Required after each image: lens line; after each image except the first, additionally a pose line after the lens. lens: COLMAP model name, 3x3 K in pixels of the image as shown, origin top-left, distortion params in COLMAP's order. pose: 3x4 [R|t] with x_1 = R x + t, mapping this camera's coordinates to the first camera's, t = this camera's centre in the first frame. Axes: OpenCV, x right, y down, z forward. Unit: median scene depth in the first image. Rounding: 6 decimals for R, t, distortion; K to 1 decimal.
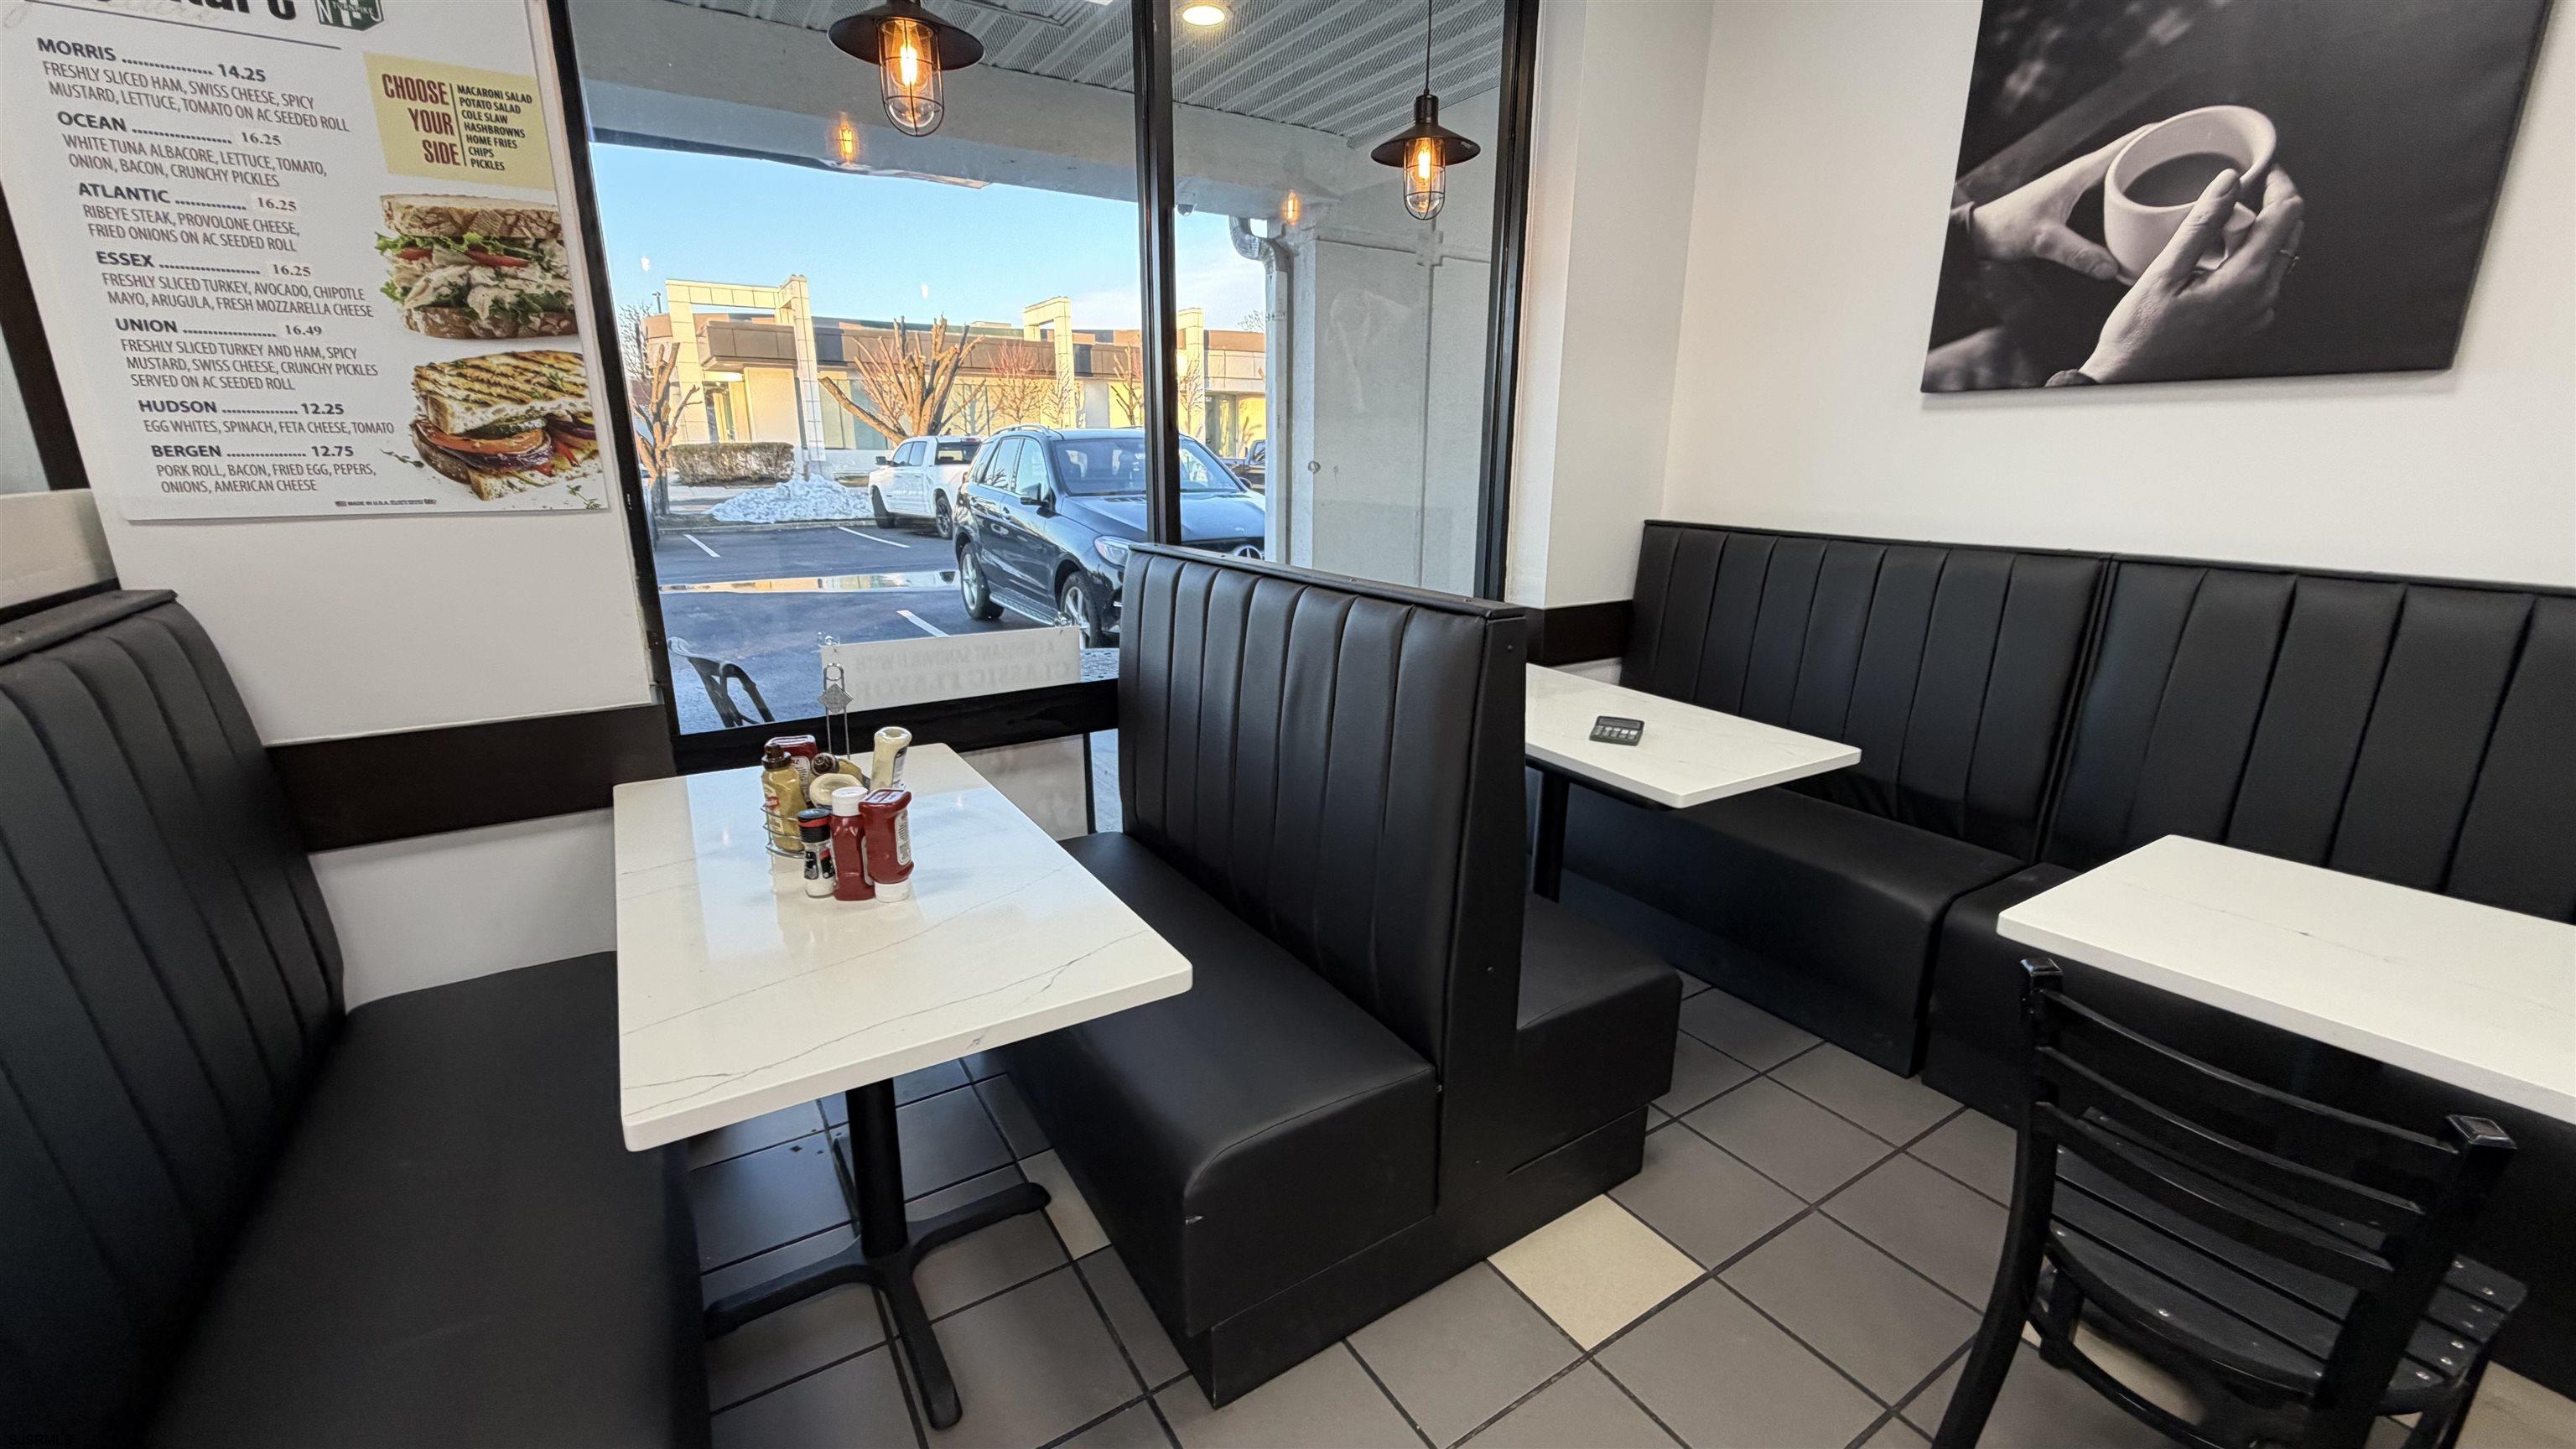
lens RADIAL K [[1036.2, 0, 1286.2], [0, 1036.2, 738.4], [0, 0, 1]] dist [0.001315, 0.000172]
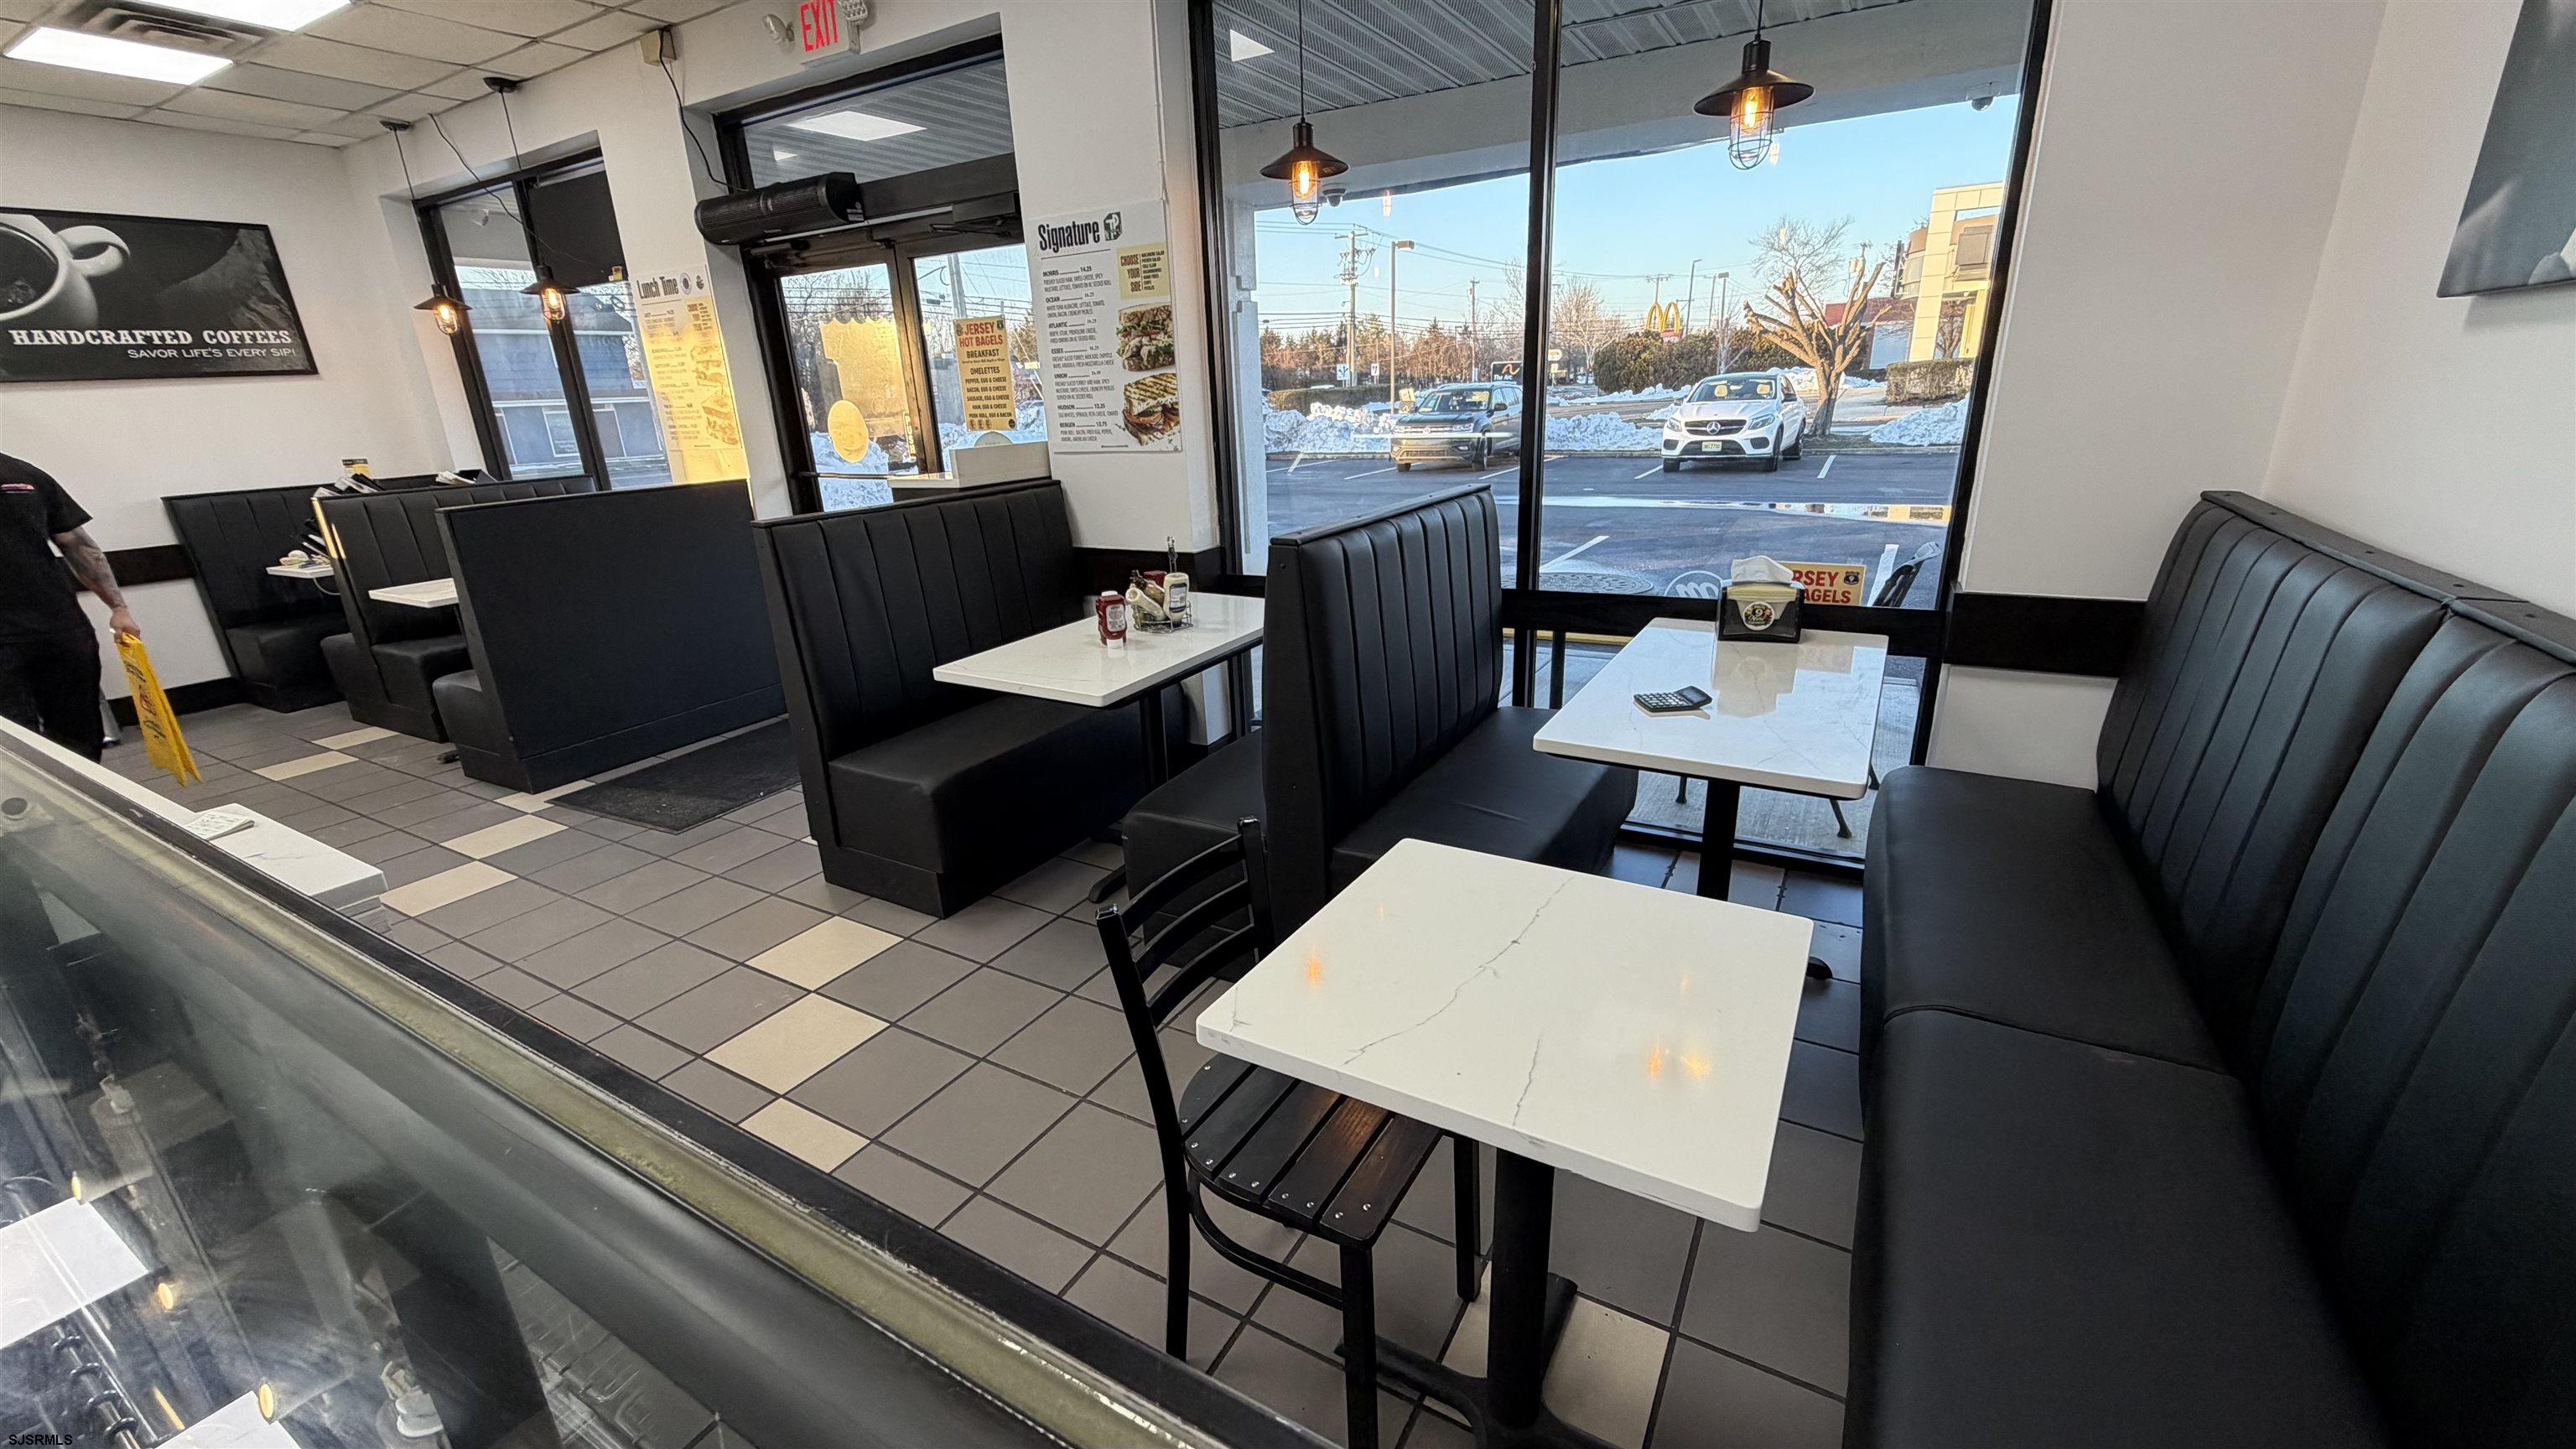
lens RADIAL K [[1006.1, 0, 1288.0], [0, 1006.1, 724.5], [0, 0, 1]] dist [0.001931, 0.000195]
pose [[0.459391, 0.259646, -0.849438, 1.314254], [-0.198632, 0.962133, 0.186670, -0.125464], [0.865740, 0.082971, 0.493569, 0.285618]]
